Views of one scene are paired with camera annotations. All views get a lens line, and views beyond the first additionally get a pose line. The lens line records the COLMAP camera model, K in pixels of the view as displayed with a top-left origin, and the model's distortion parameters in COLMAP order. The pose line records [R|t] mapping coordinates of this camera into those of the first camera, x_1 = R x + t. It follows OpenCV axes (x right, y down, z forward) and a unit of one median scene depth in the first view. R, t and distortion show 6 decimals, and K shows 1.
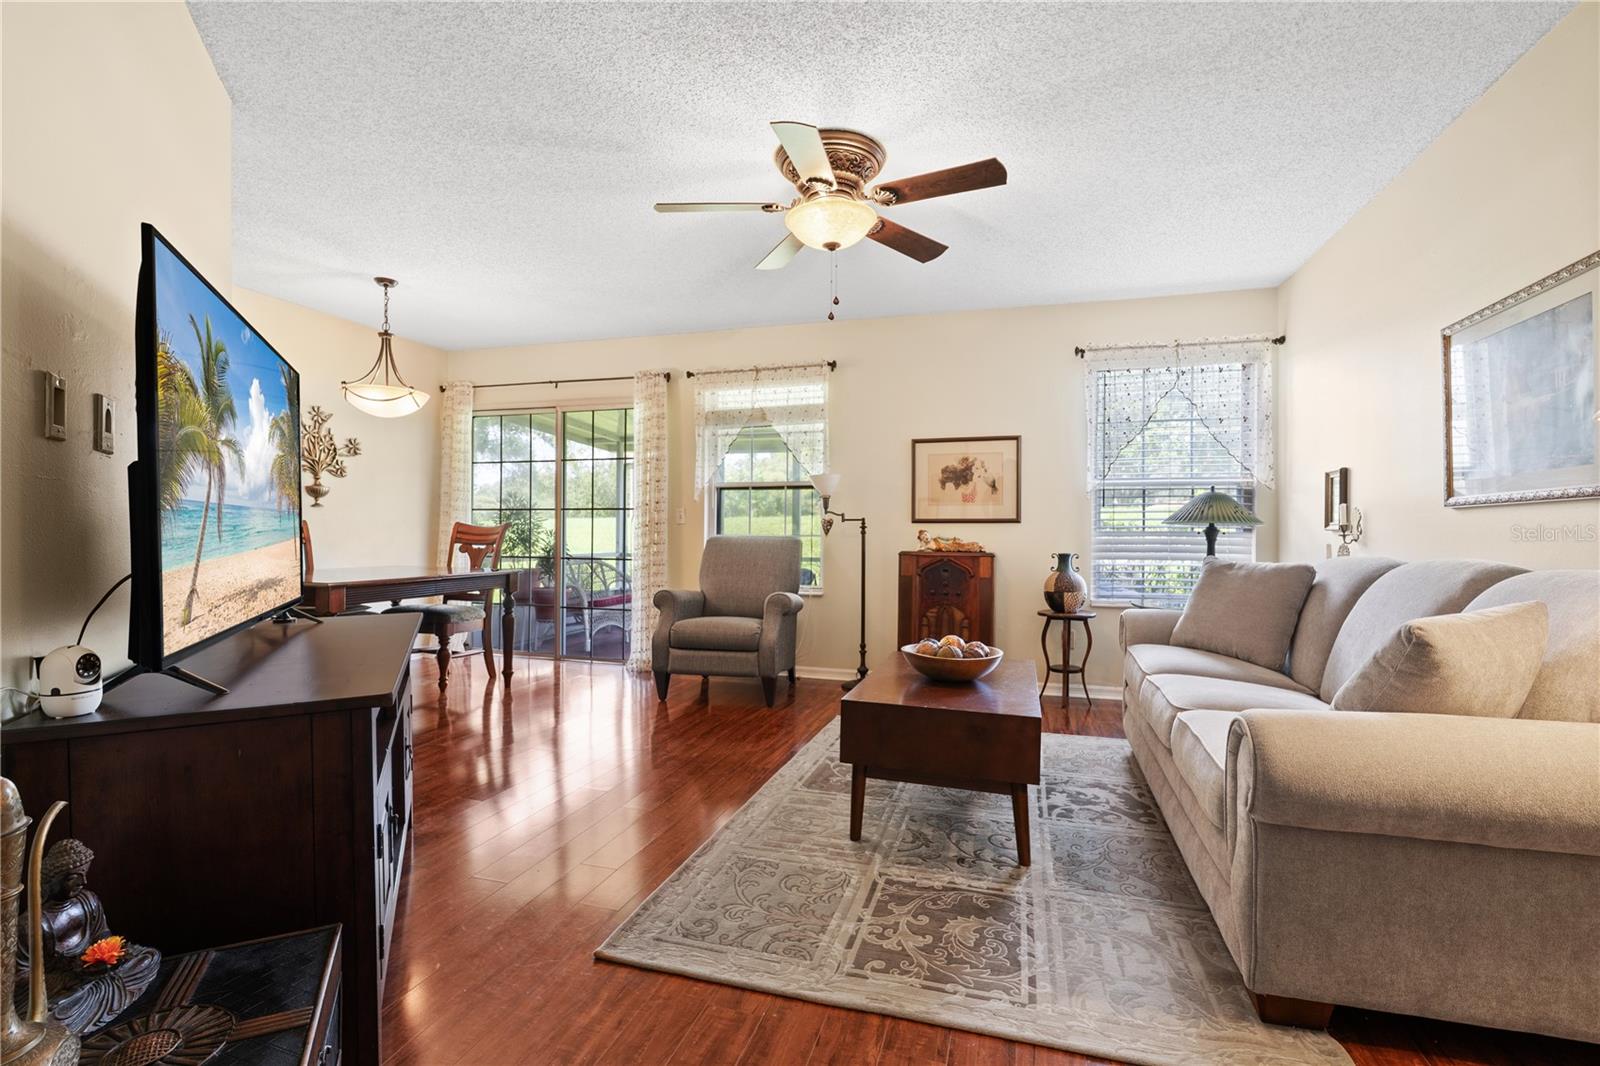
lens RADIAL K [[720.1, 0, 790.6], [0, 720.1, 534.3], [0, 0, 1]] dist [-0.007001, -0.000368]
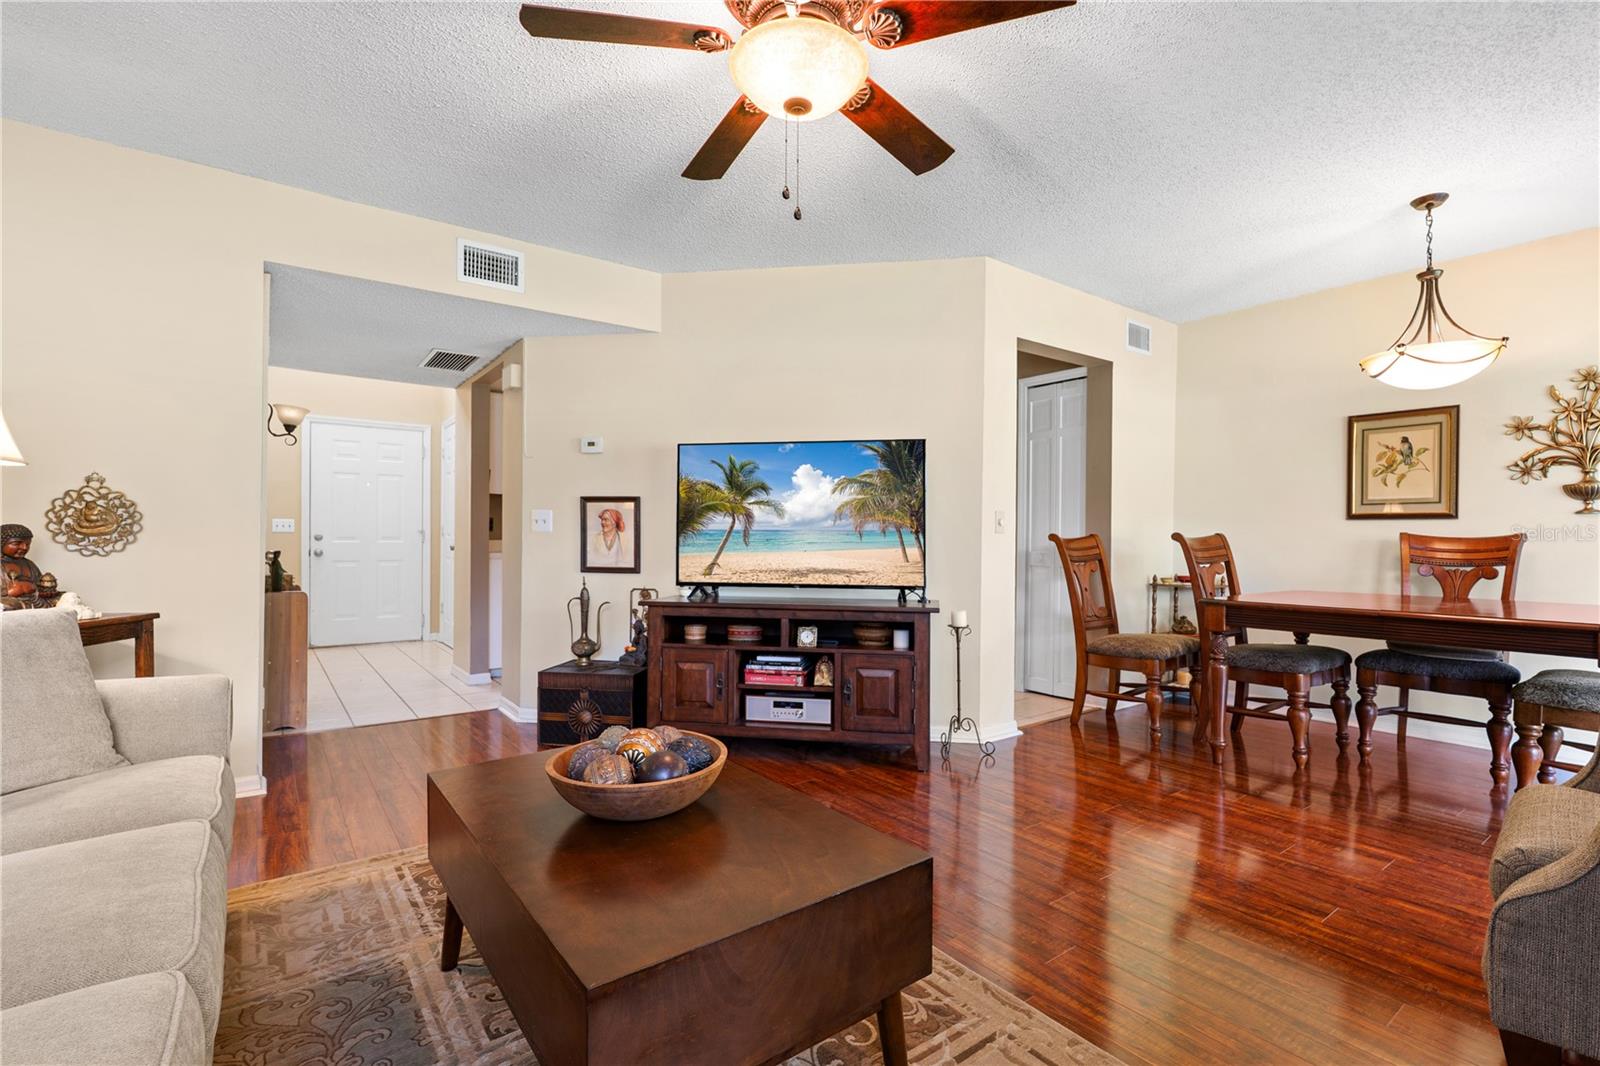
lens RADIAL K [[720.1, 0, 800.0], [0, 720.1, 543.0], [0, 0, 1]] dist [-0.007001, -0.000368]
pose [[-0.574675, -0.003523, -0.818374, 0.346364], [-0.014726, 0.999873, 0.006037, -0.003894], [0.818249, 0.015521, -0.574654, 0.814967]]
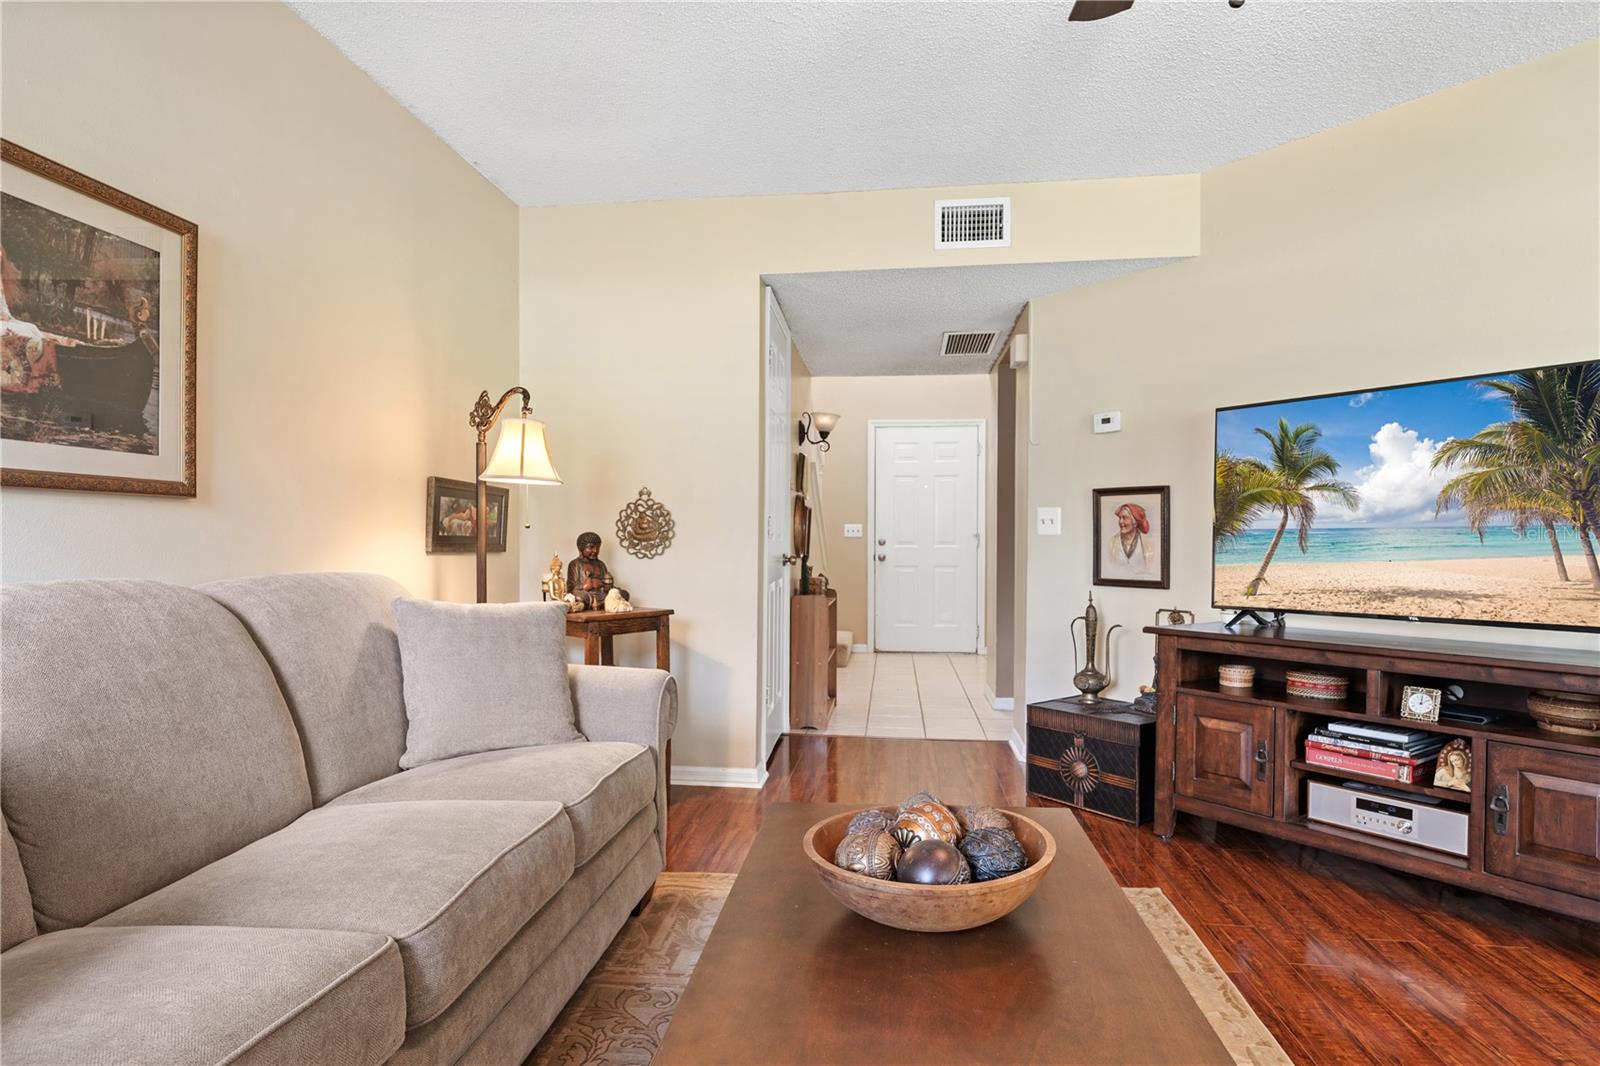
lens RADIAL K [[858.2, 0, 802.2], [0, 858.2, 548.1], [0, 0, 1]] dist [0.013564, -0.002283]
pose [[-0.977616, -0.005371, -0.210329, 0.215620], [-0.008888, 0.999836, 0.015778, -0.005551], [0.210210, 0.017294, -0.977503, 0.845832]]
